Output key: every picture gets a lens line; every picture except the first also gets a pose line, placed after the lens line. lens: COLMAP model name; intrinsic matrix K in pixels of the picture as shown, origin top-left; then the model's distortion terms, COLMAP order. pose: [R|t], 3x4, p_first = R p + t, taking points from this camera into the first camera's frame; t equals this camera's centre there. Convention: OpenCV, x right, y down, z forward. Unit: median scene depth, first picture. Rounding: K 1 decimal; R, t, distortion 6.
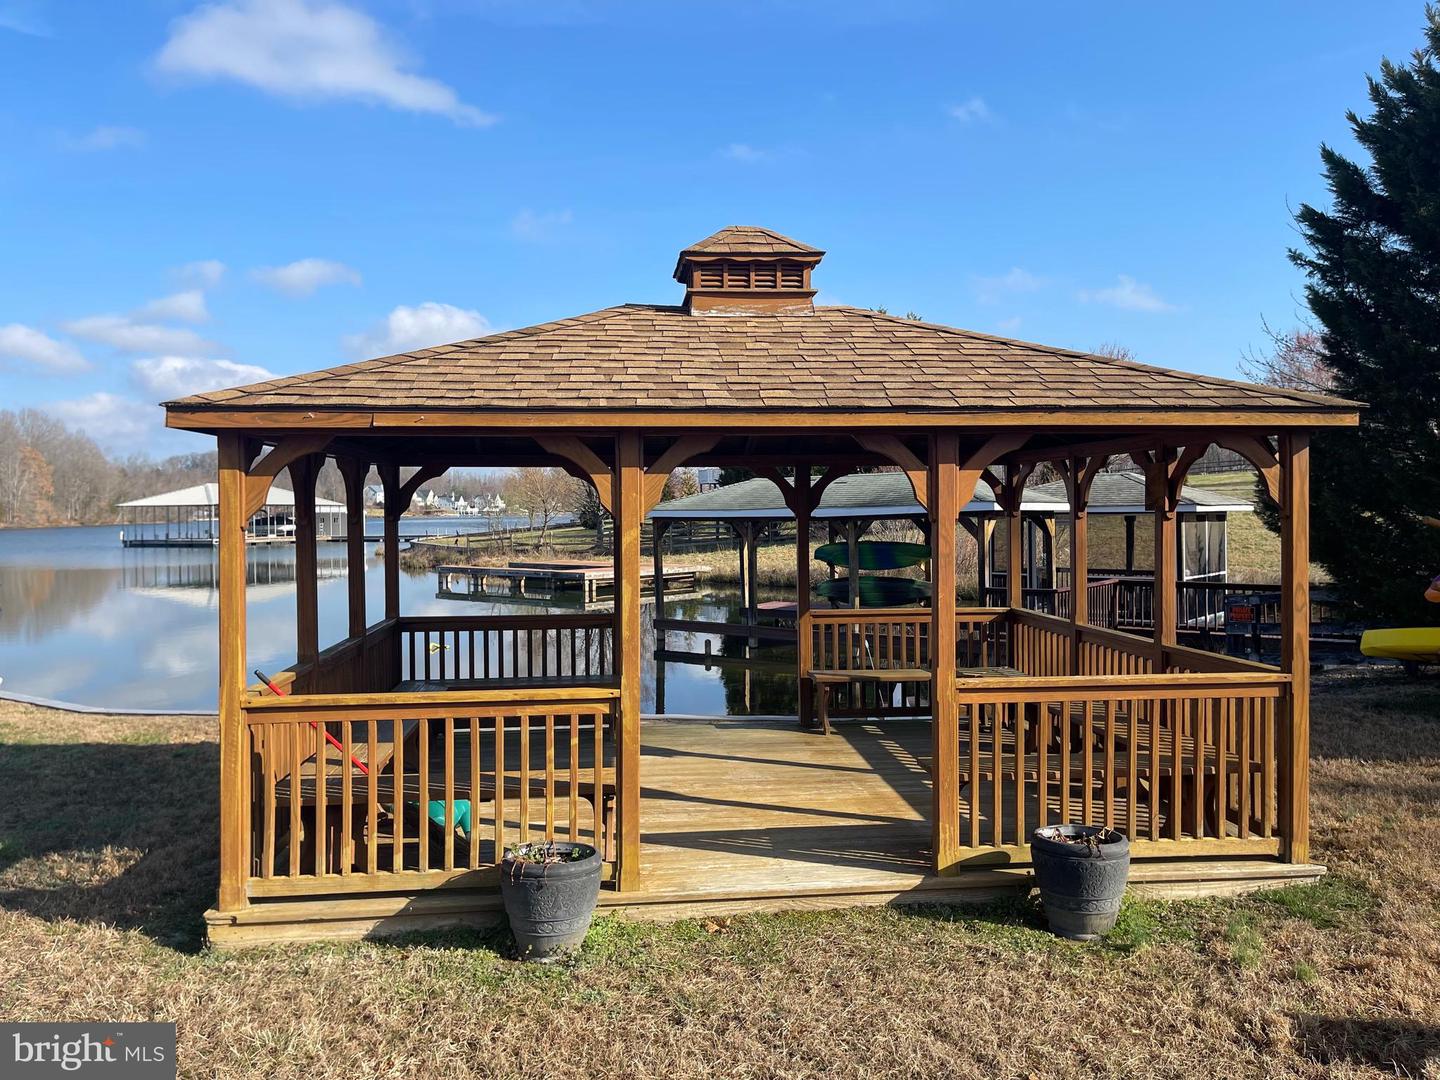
lens RADIAL K [[1089.5, 0, 720.6], [0, 1089.5, 548.3], [0, 0, 1]] dist [0.067151, -0.046096]
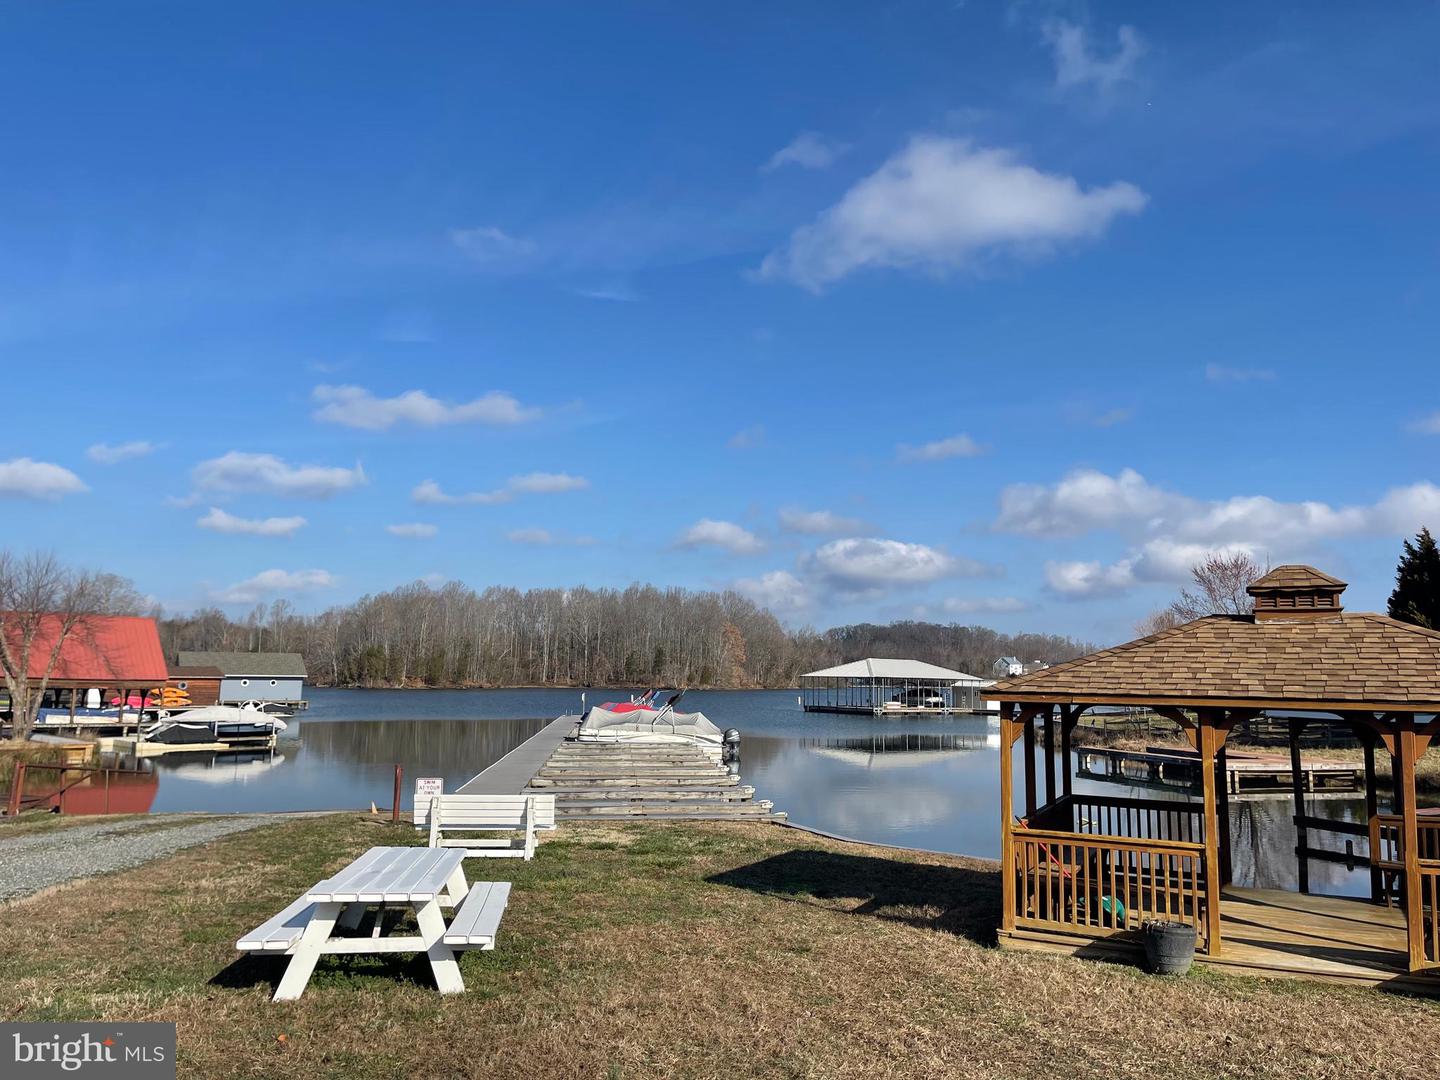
lens RADIAL K [[1089.5, 0, 726.6], [0, 1089.5, 533.4], [0, 0, 1]] dist [0.067151, -0.046096]
pose [[0.850665, -0.047056, -0.523598, 0.173387], [-0.041602, 0.986837, -0.156277, -0.051814], [0.524059, 0.154722, 0.837510, -0.842920]]
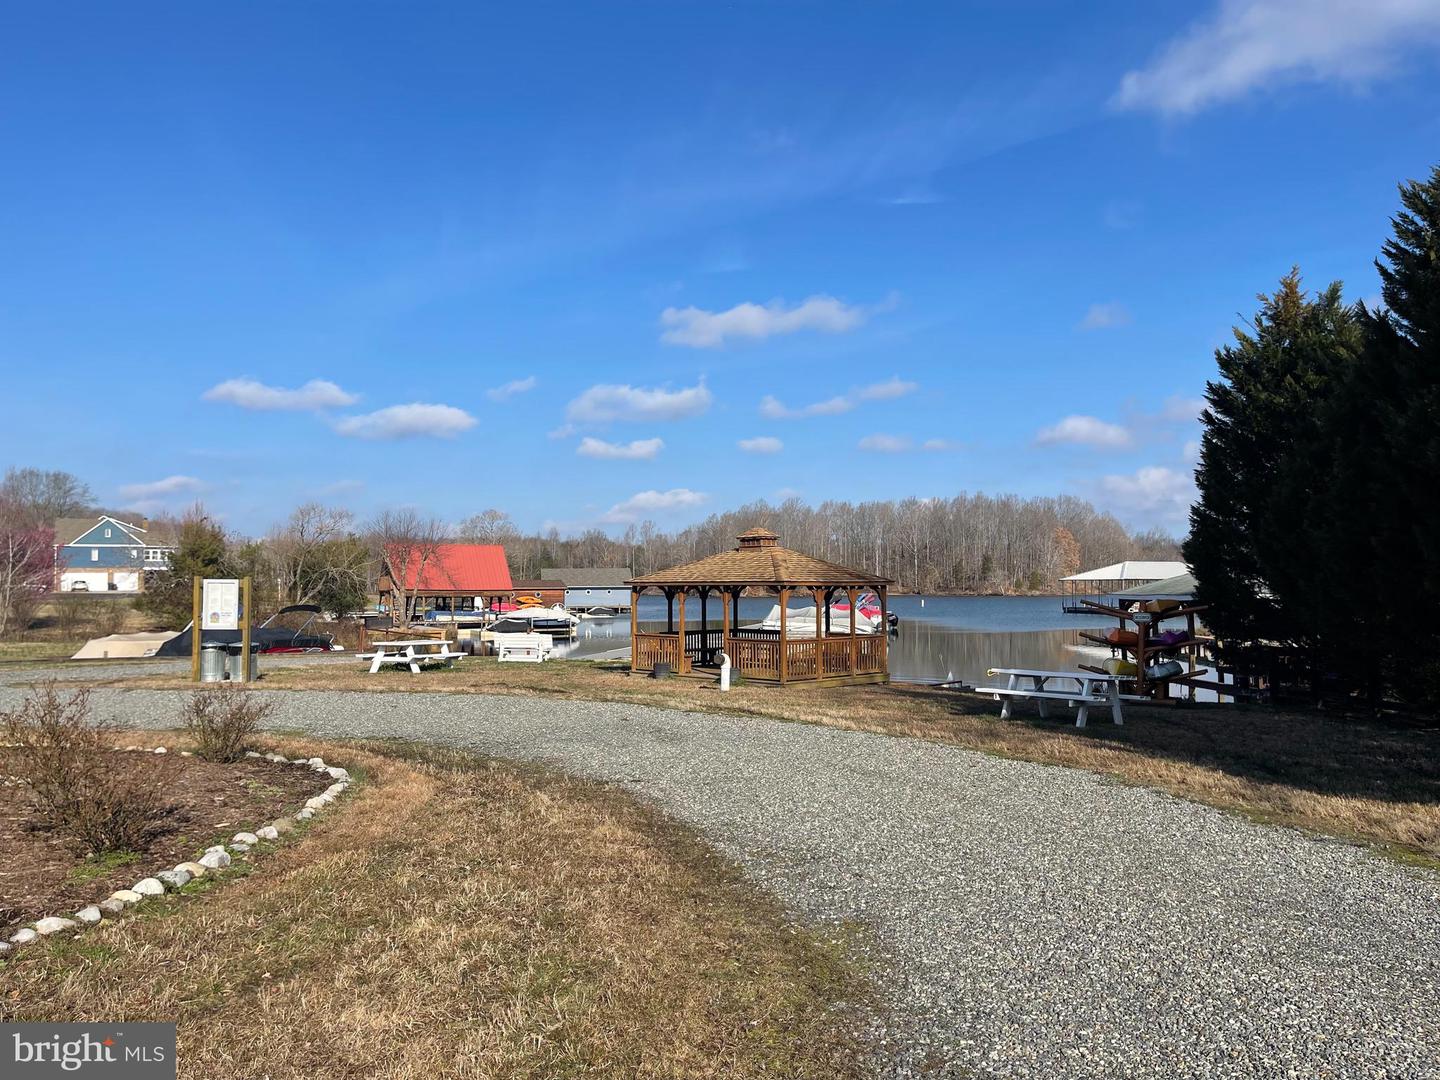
lens RADIAL K [[1089.5, 0, 732.2], [0, 1089.5, 565.0], [0, 0, 1]] dist [0.067151, -0.046096]
pose [[0.642497, -0.005946, -0.766265, 2.866351], [-0.030639, 0.998971, -0.033442, -0.030893], [0.765675, 0.044964, 0.641654, -1.560174]]
